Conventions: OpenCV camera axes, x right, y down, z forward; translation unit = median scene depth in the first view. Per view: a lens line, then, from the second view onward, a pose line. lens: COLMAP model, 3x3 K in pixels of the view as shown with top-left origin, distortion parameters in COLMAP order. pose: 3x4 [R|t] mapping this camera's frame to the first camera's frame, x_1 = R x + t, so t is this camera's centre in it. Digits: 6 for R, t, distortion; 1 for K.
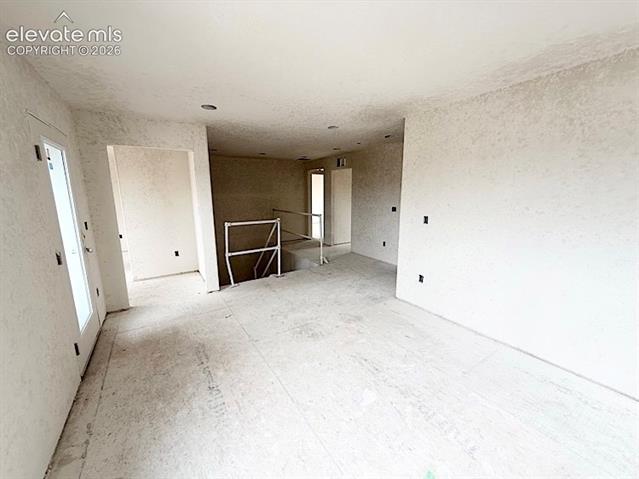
lens RADIAL K [[253.1, 0, 319.0], [0, 253.1, 240.0], [0, 0, 1]] dist [-0.001631, 0.000142]
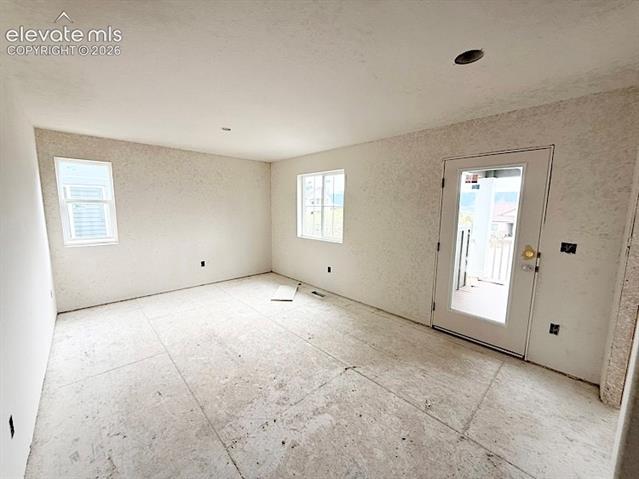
lens RADIAL K [[253.1, 0, 314.3], [0, 253.1, 238.5], [0, 0, 1]] dist [-0.001631, 0.000142]
pose [[-0.986609, 0.017810, -0.162125, 0.006143], [-0.033605, 0.950496, 0.308916, -0.372778], [0.159601, 0.310227, -0.937169, 1.974487]]
